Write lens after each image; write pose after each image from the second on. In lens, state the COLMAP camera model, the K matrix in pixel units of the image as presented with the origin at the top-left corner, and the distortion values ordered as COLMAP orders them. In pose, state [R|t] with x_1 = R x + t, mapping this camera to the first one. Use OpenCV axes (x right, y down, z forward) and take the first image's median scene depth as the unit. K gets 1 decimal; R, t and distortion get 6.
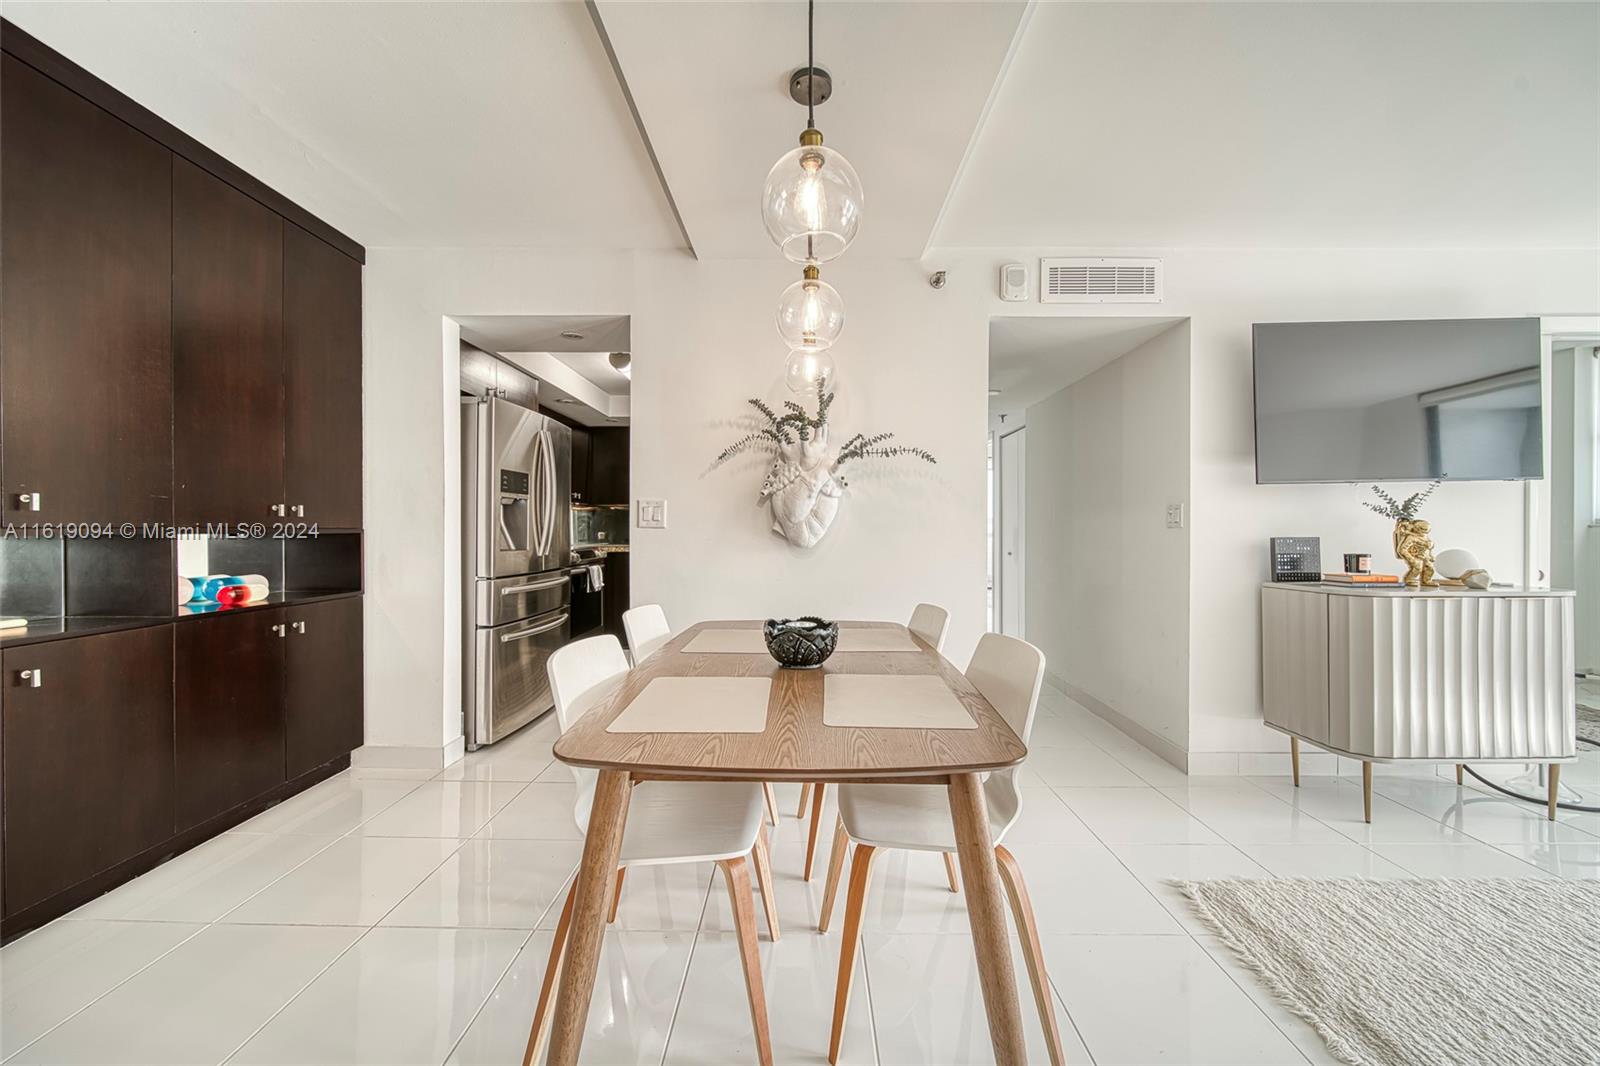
lens RADIAL K [[568.5, 0, 799.1], [0, 568.5, 529.2], [0, 0, 1]] dist [0.002673, -0.002995]
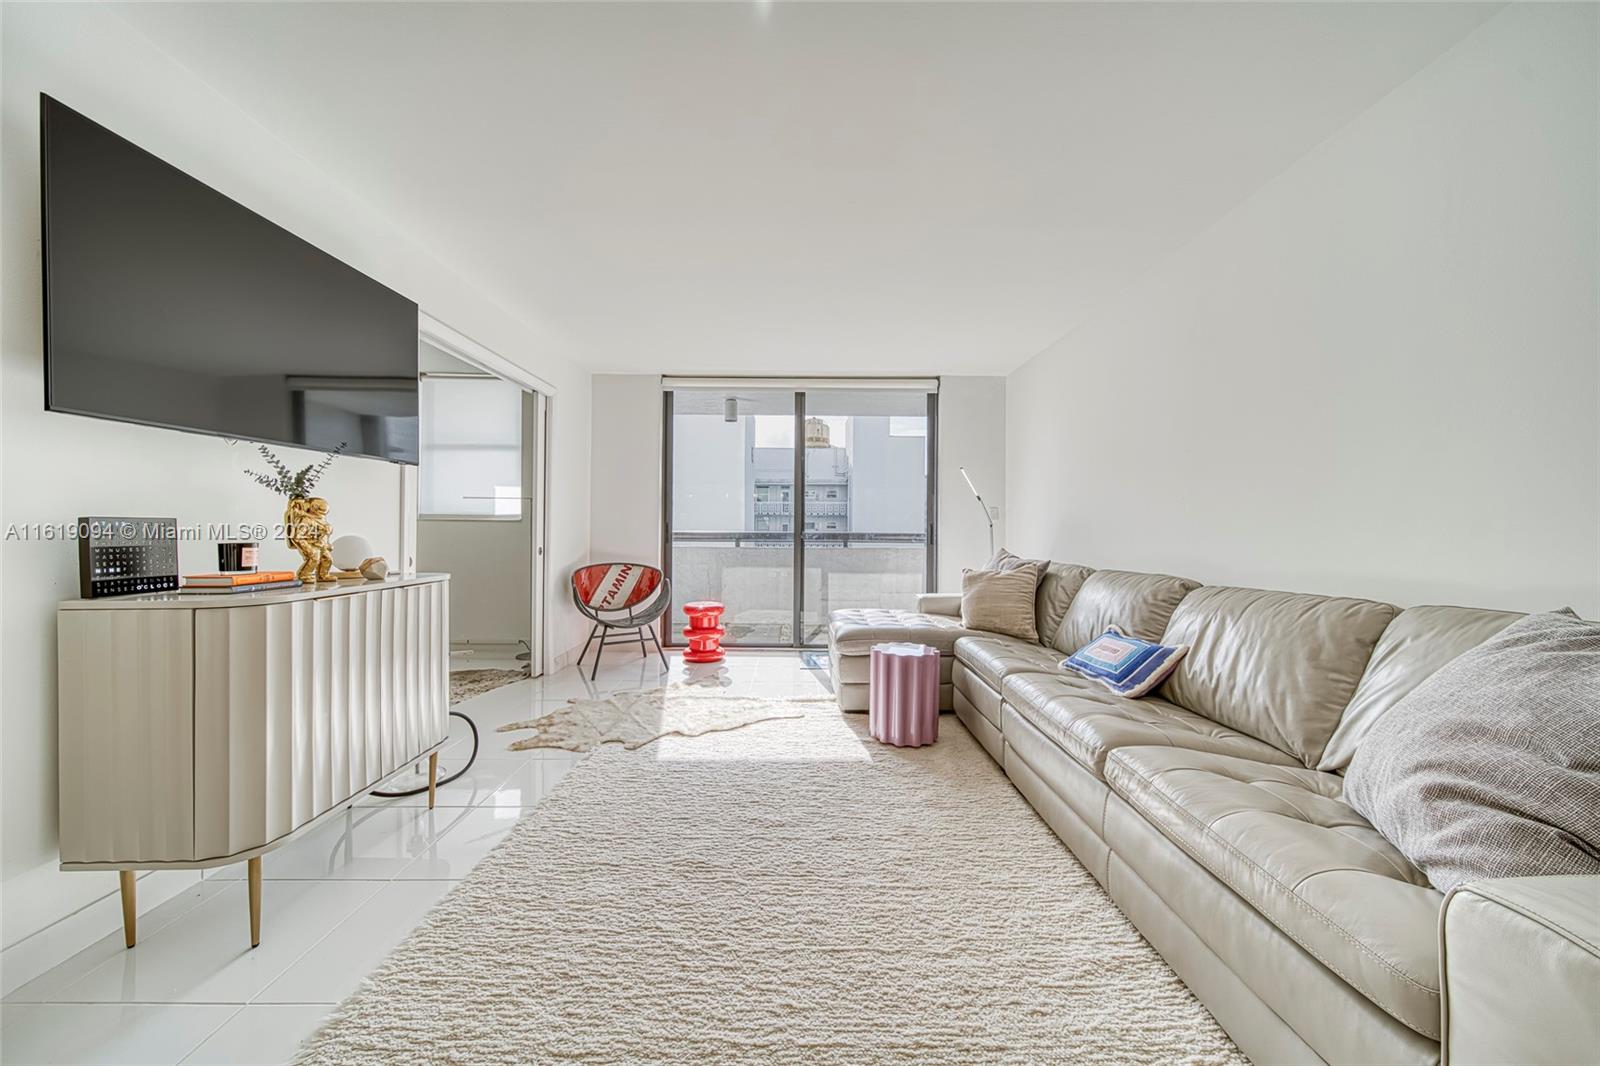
lens RADIAL K [[568.5, 0, 799.1], [0, 568.5, 529.2], [0, 0, 1]] dist [0.002673, -0.002995]
pose [[-0.015612, 0.006456, 0.999857, 0.303213], [-0.007453, 0.999951, -0.006573, 0.027118], [-0.999850, -0.007555, -0.015563, 0.351084]]
